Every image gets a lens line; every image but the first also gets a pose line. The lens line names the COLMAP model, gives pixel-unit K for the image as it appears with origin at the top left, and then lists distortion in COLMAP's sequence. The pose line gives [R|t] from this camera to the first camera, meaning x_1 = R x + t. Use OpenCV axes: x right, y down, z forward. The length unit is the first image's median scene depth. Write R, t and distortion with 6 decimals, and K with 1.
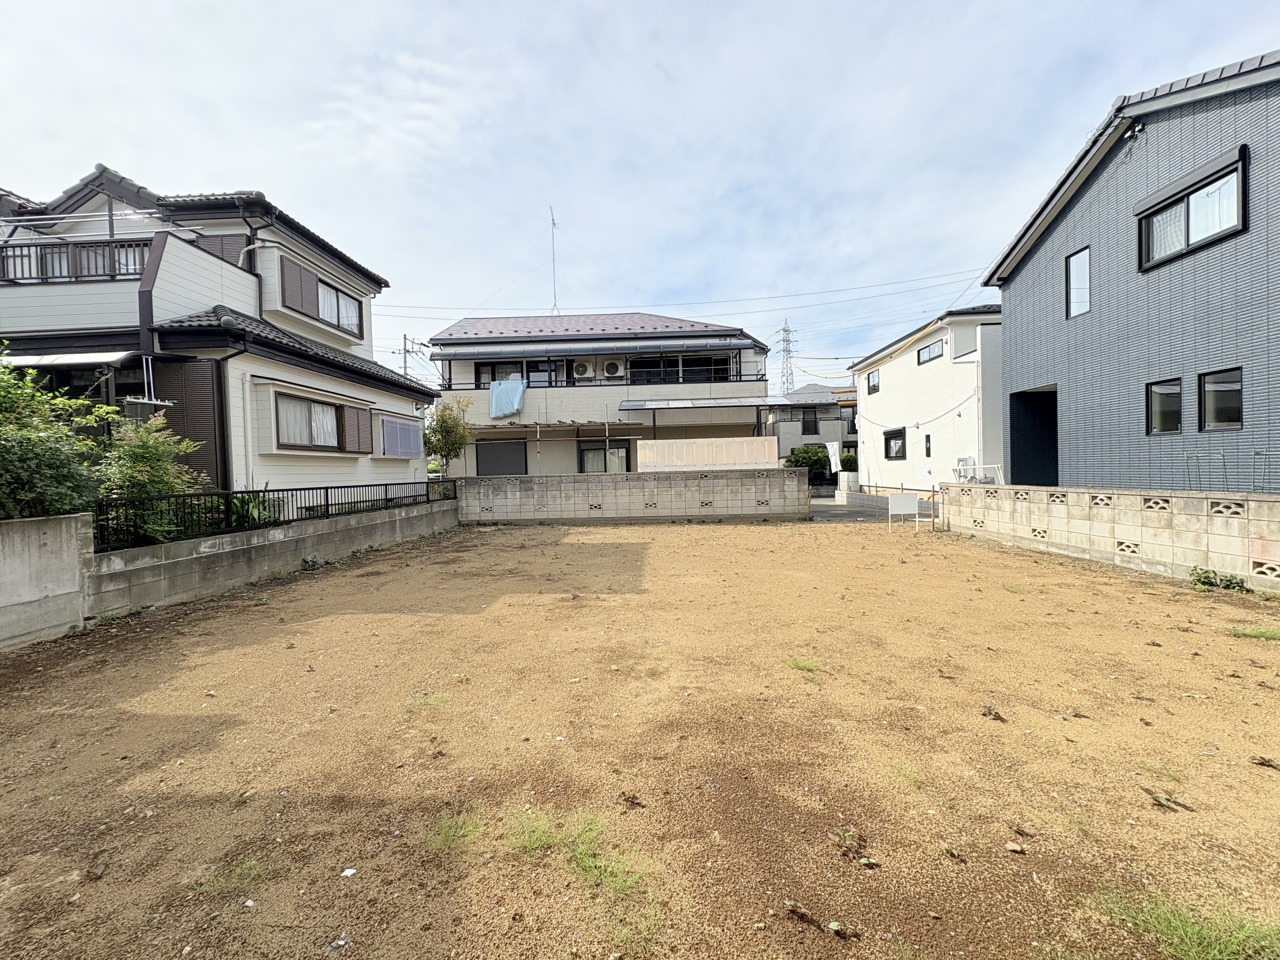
lens RADIAL K [[510.6, 0, 638.8], [0, 510.6, 480.7], [0, 0, 1]] dist [-0.000190, -0.000166]
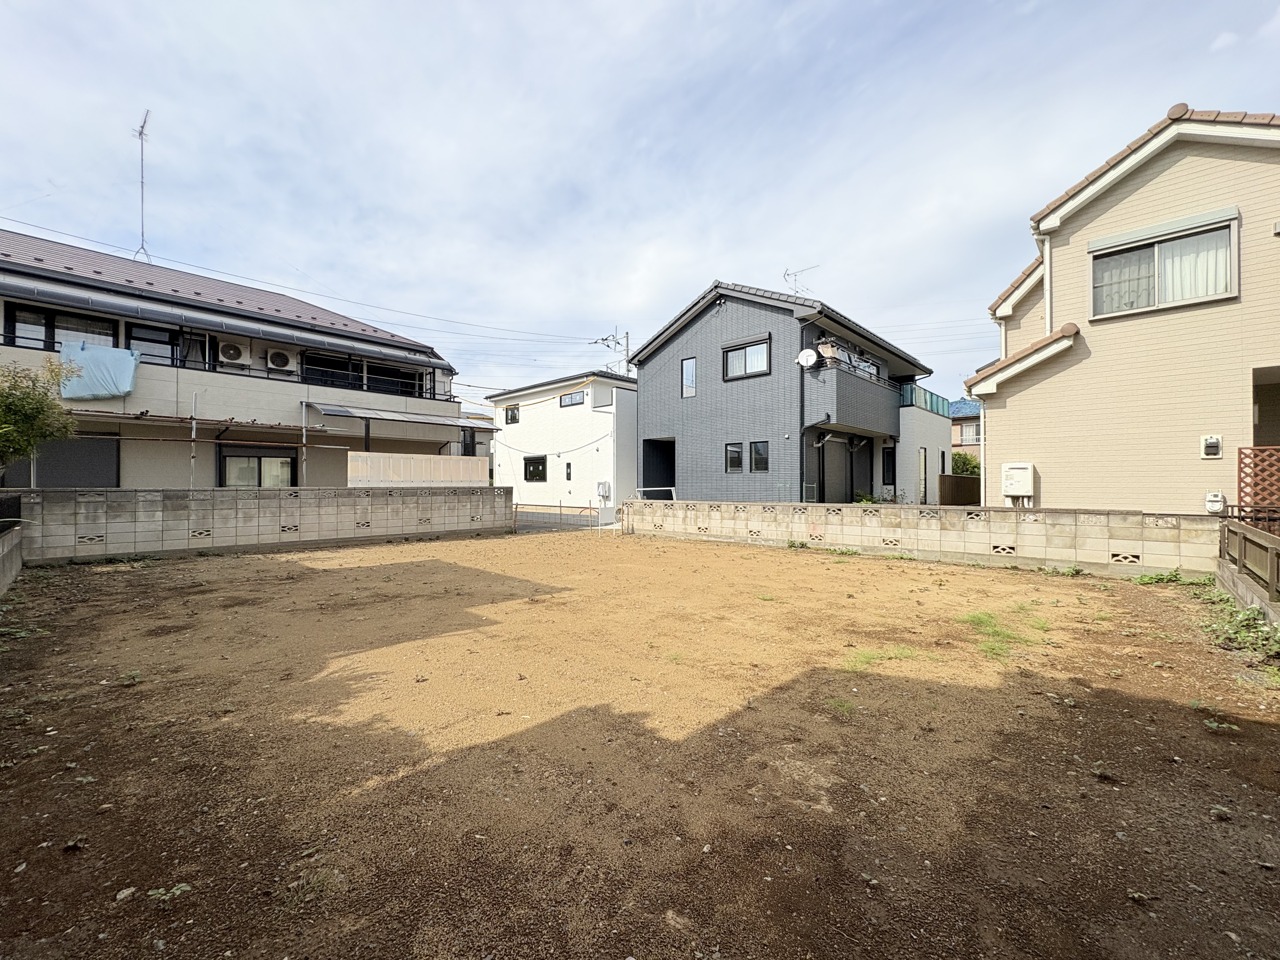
lens RADIAL K [[510.6, 0, 638.7], [0, 510.6, 480.1], [0, 0, 1]] dist [-0.000190, -0.000166]
pose [[0.653864, 0.031776, 0.755944, -0.525257], [-0.001489, 0.999170, -0.040711, 0.009213], [-0.756611, 0.025494, 0.653369, 0.066392]]
